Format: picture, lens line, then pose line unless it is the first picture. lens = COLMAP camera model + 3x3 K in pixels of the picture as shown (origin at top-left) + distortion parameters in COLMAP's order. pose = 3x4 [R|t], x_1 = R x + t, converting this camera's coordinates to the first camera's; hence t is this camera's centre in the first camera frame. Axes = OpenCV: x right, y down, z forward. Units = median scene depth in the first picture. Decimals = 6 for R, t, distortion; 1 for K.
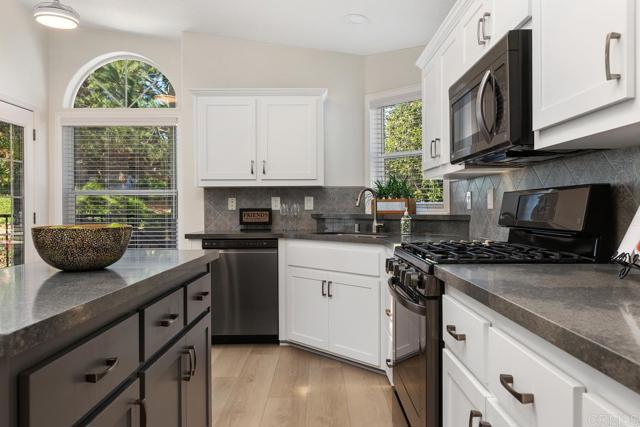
lens RADIAL K [[483.2, 0, 321.5], [0, 483.2, 210.9], [0, 0, 1]] dist [0.011519, 0.003900]
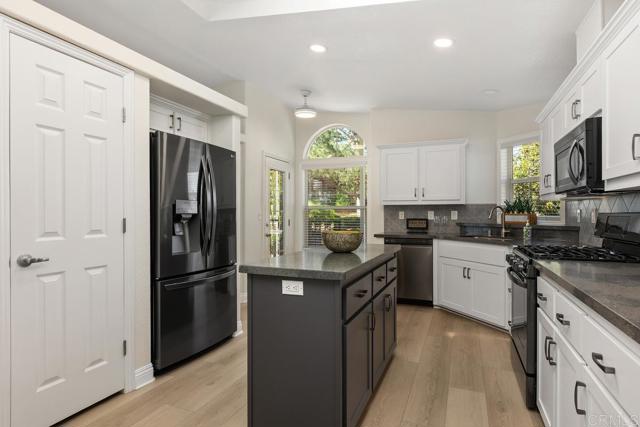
lens RADIAL K [[350.7, 0, 317.1], [0, 350.7, 212.2], [0, 0, 1]] dist [-0.001936, -0.000432]
pose [[0.921814, 0.003715, -0.387615, 0.004530], [-0.007653, 0.999934, -0.008616, -0.019248], [0.387557, 0.010909, 0.921781, -0.220688]]
